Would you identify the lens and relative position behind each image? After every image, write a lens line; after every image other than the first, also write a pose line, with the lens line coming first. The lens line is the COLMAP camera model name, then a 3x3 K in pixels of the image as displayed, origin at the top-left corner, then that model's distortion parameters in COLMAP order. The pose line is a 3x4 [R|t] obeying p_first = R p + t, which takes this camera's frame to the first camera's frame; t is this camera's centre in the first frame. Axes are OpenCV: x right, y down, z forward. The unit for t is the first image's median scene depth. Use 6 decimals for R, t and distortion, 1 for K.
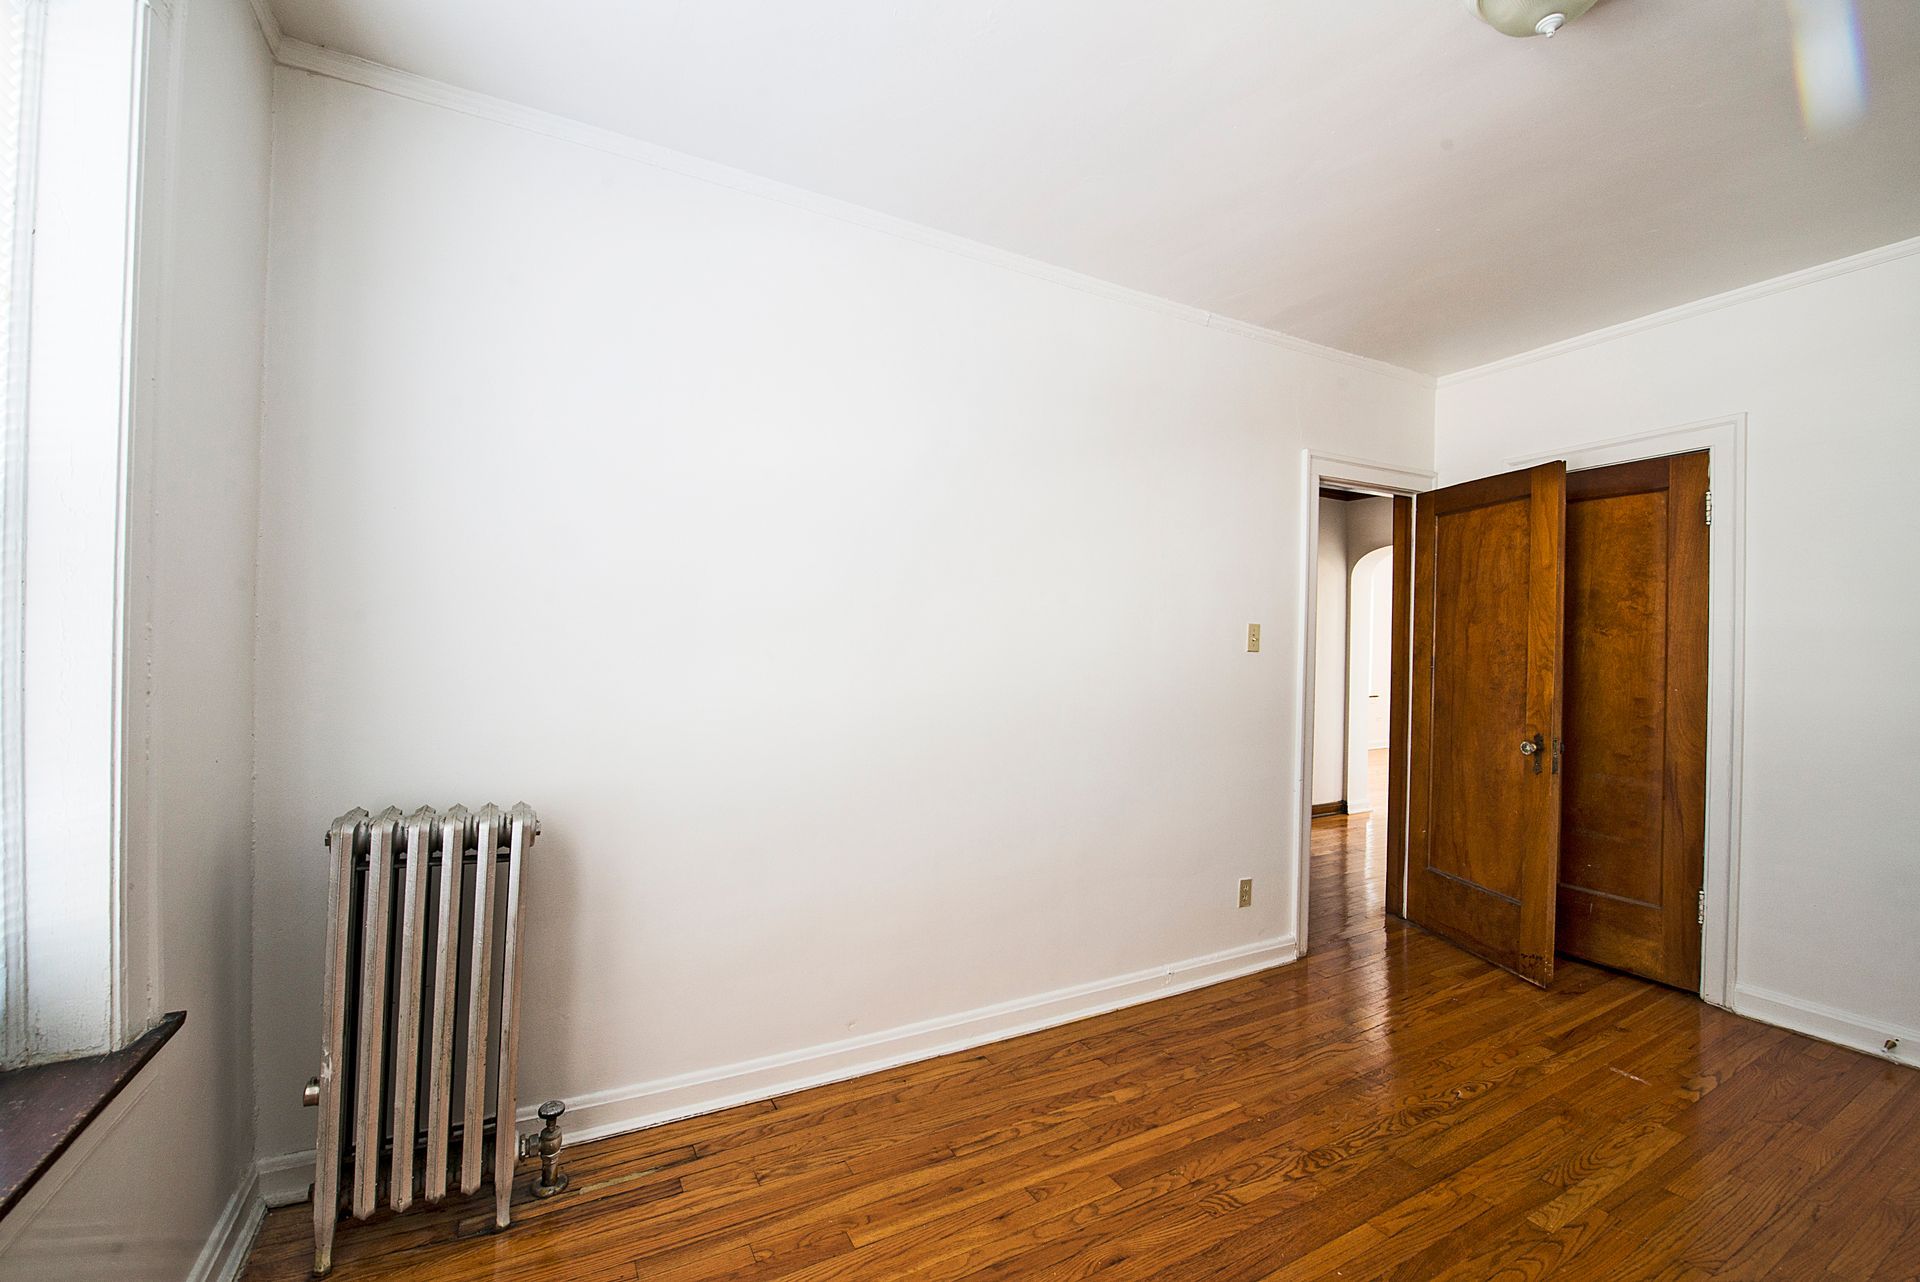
lens RADIAL K [[775.0, 0, 964.1], [0, 775.0, 646.8], [0, 0, 1]] dist [-0.014485, -0.002762]
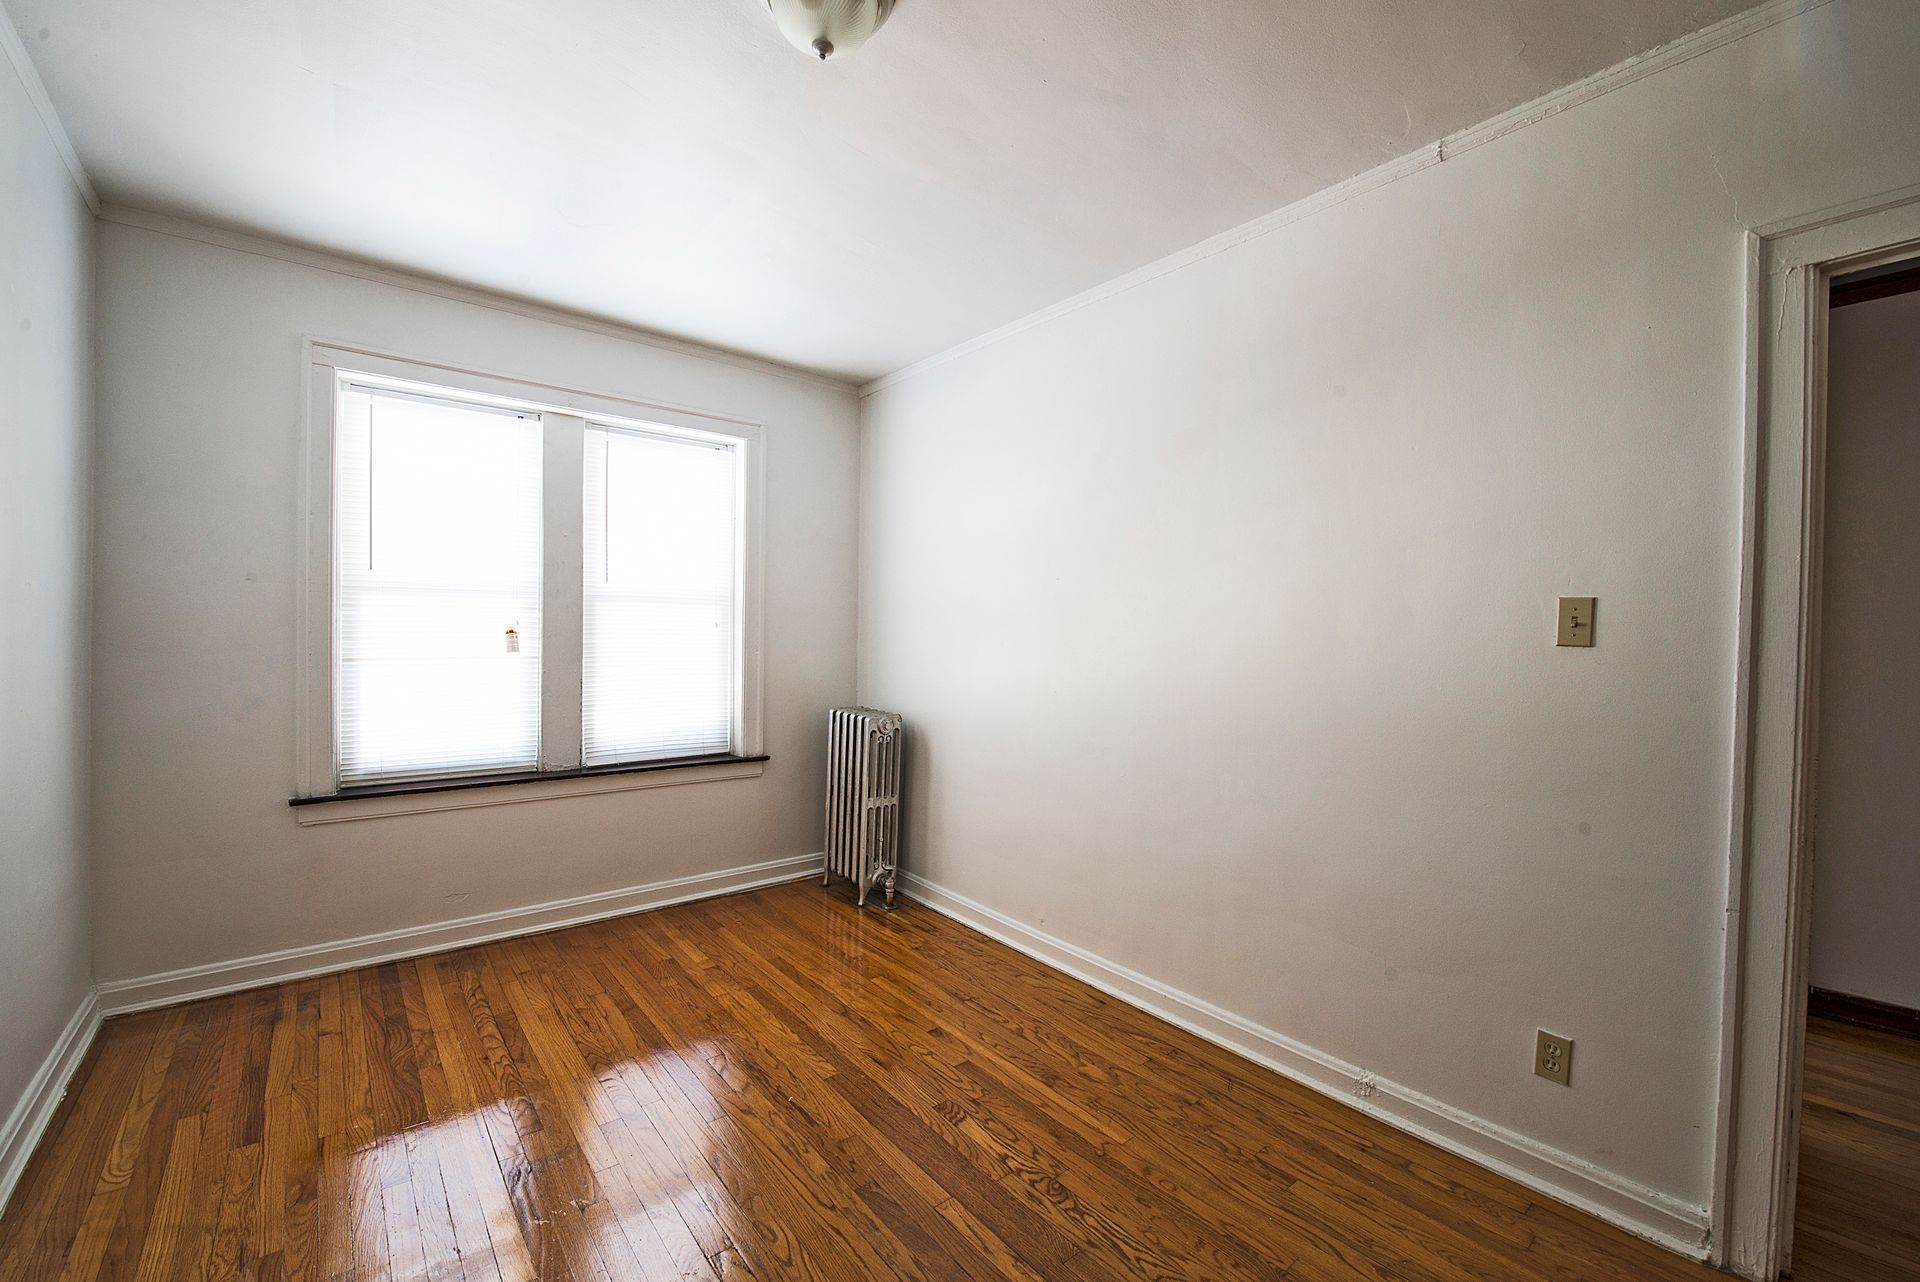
lens RADIAL K [[775.0, 0, 965.6], [0, 775.0, 649.4], [0, 0, 1]] dist [-0.014485, -0.002762]
pose [[0.197771, 0.004669, -0.980237, 1.294349], [-0.012532, 0.999919, 0.002235, 0.019681], [0.980168, 0.011843, 0.197813, 0.683282]]
